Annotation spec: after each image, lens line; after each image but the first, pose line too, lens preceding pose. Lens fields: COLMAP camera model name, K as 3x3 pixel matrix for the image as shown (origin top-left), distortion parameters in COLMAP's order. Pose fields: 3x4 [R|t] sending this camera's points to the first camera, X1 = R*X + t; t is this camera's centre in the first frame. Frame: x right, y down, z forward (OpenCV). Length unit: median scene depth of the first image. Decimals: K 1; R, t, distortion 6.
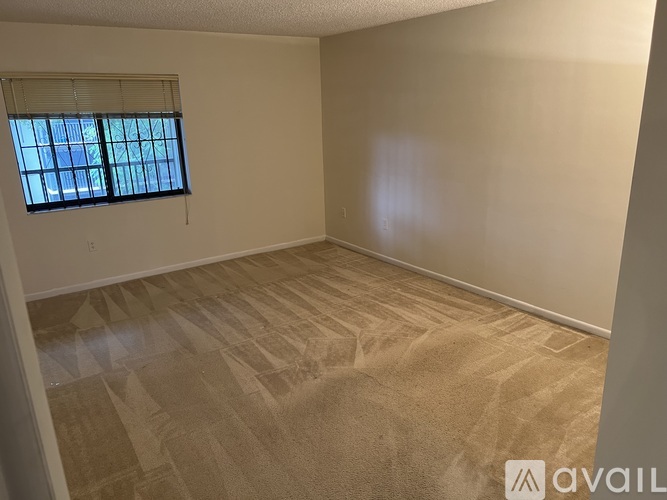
lens RADIAL K [[501.3, 0, 334.5], [0, 501.3, 252.0], [0, 0, 1]] dist [0.016479, 0.004637]
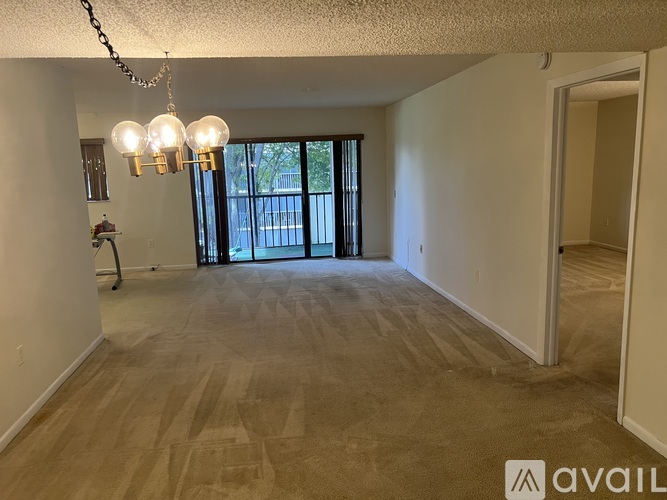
lens RADIAL K [[501.3, 0, 332.1], [0, 501.3, 248.3], [0, 0, 1]] dist [0.016479, 0.004637]
pose [[0.888500, 0.078020, -0.452195, -0.023129], [-0.125895, 0.989073, -0.076715, 0.225657], [0.441268, 0.125090, 0.888614, -0.646075]]
